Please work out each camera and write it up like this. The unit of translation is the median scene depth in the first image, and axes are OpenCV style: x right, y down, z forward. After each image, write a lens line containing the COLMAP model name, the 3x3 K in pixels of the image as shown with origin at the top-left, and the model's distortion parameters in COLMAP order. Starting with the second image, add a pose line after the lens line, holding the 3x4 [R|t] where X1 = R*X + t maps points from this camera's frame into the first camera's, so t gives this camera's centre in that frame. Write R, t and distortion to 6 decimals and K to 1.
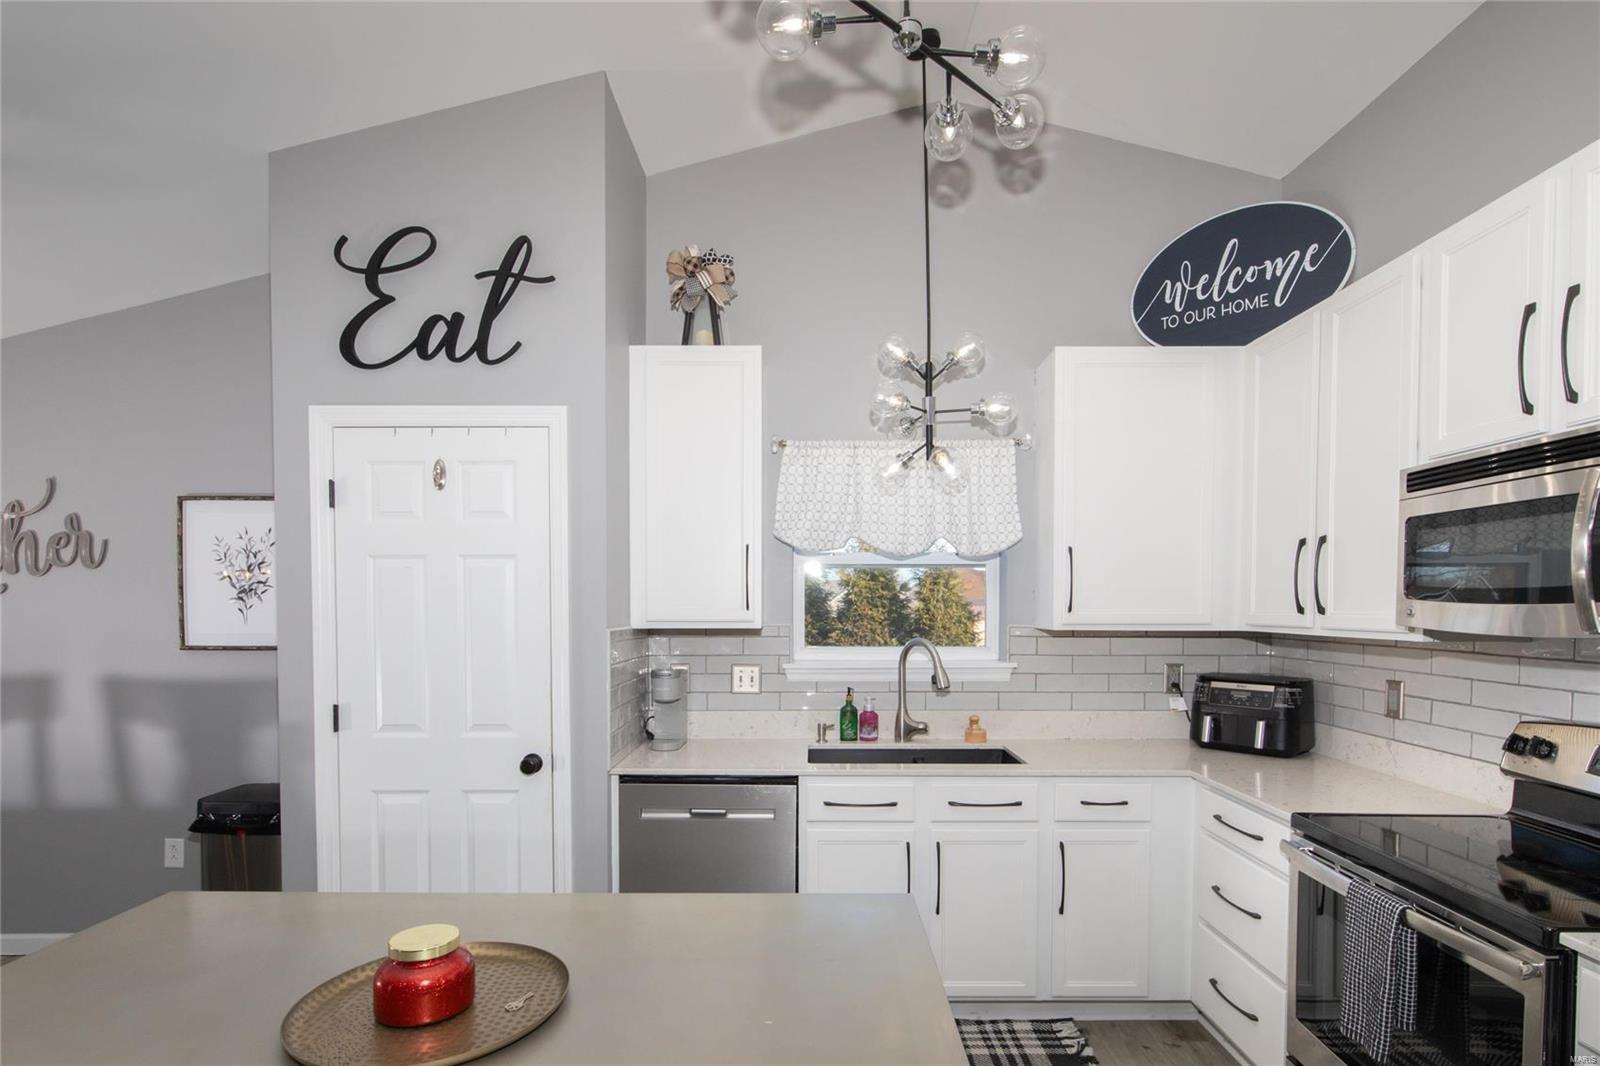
lens RADIAL K [[772.6, 0, 775.5], [0, 772.6, 623.3], [0, 0, 1]] dist [-0.003981, 0.000226]
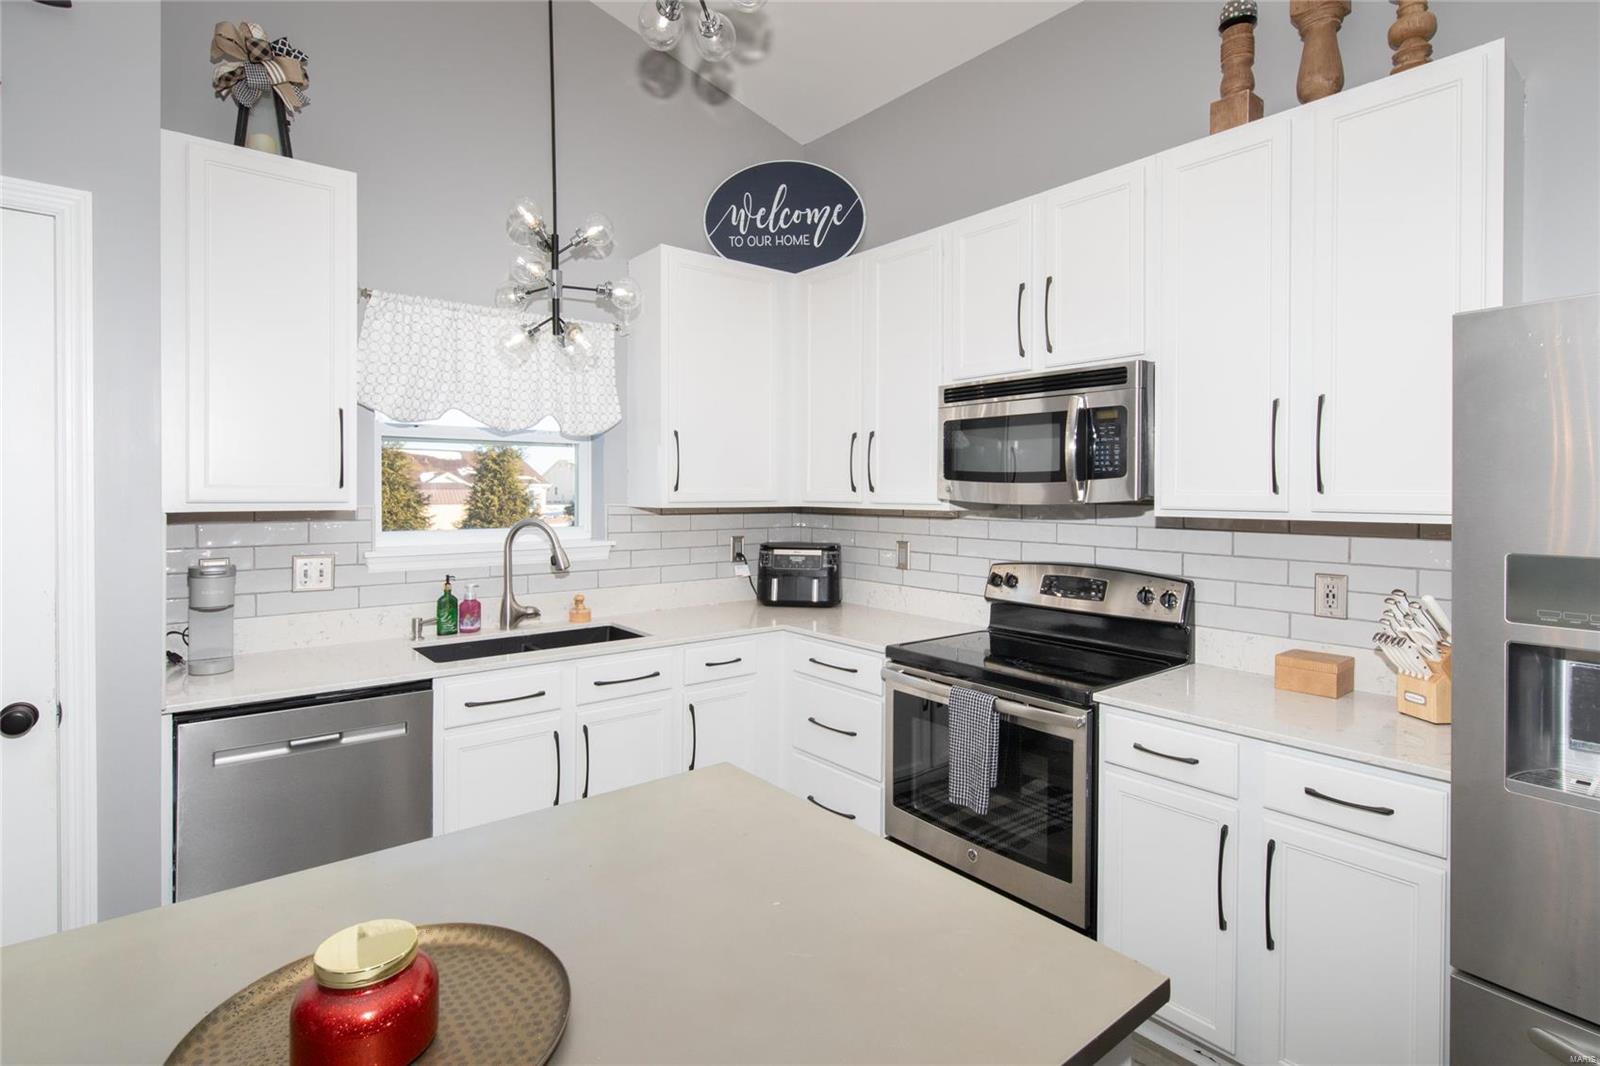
lens RADIAL K [[772.6, 0, 768.7], [0, 772.6, 491.9], [0, 0, 1]] dist [-0.003981, 0.000226]
pose [[0.784300, 0.000149, 0.620382, -0.187997], [0.011481, 0.999825, -0.014755, 0.004198], [-0.620276, 0.018695, 0.784161, 0.072119]]
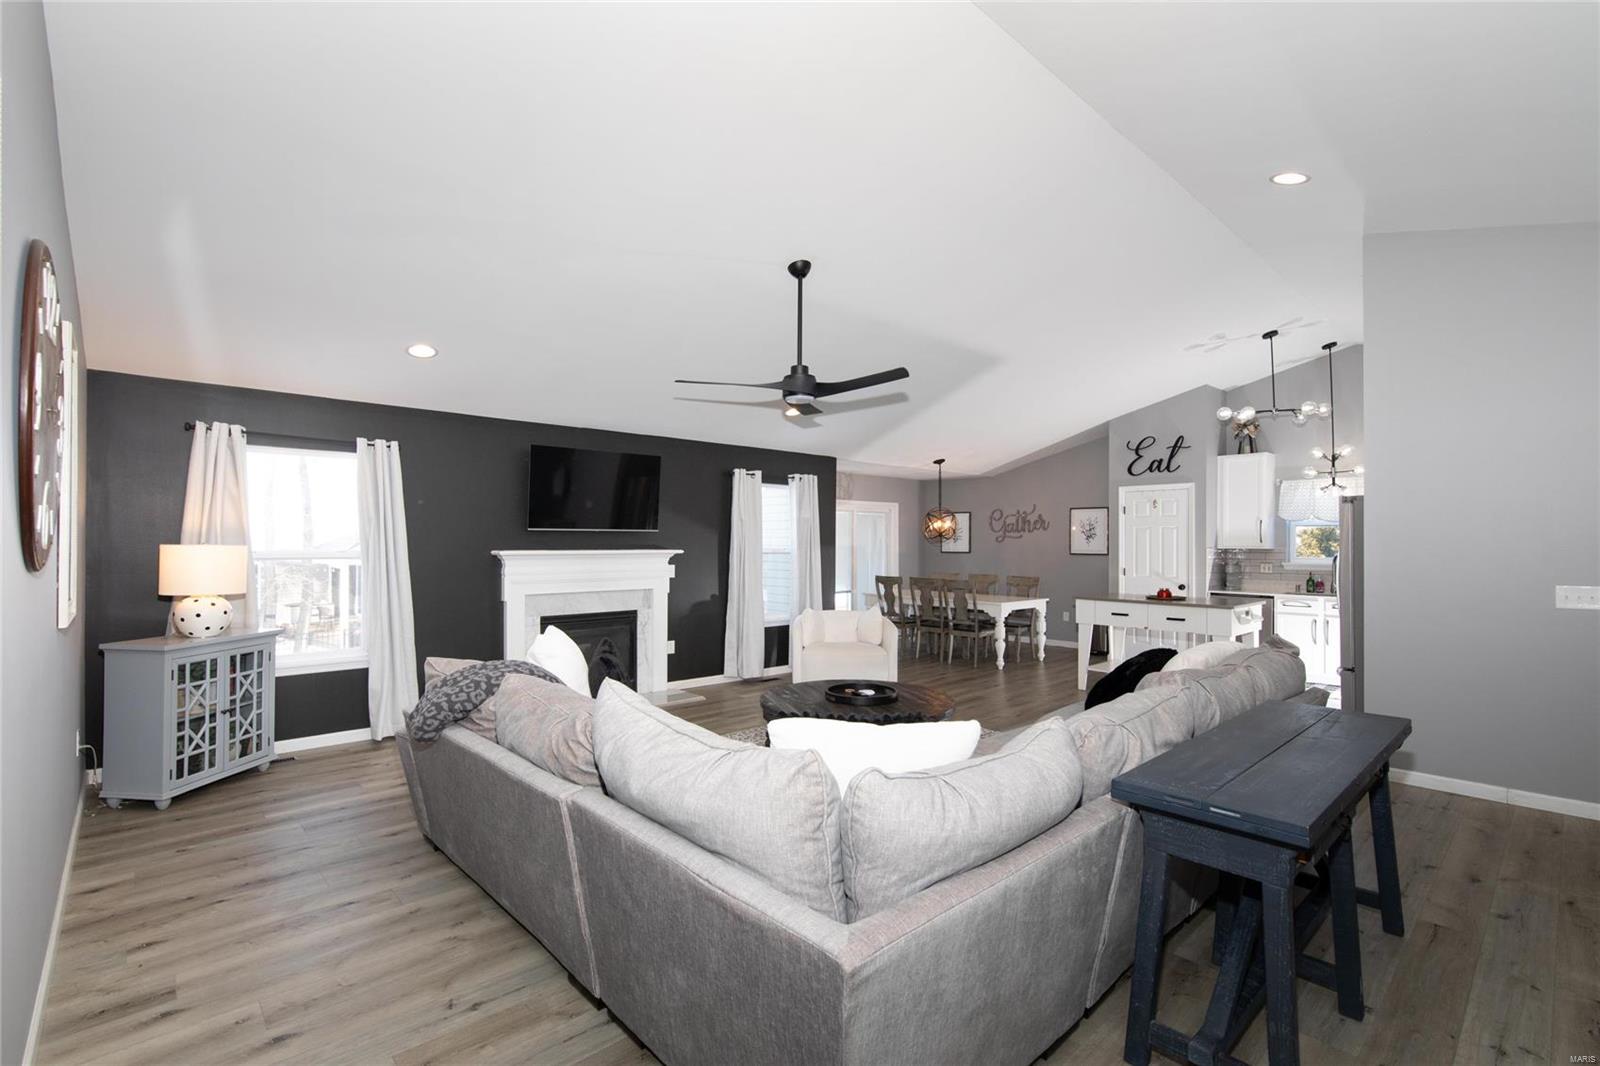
lens RADIAL K [[736.1, 0, 805.3], [0, 736.1, 534.7], [0, 0, 1]] dist [-0.000991, -0.000037]
pose [[0.679378, -0.006805, -0.733757, 0.865407], [-0.015793, 0.999590, -0.023893, 0.046240], [0.733618, 0.027820, 0.678992, -2.251408]]
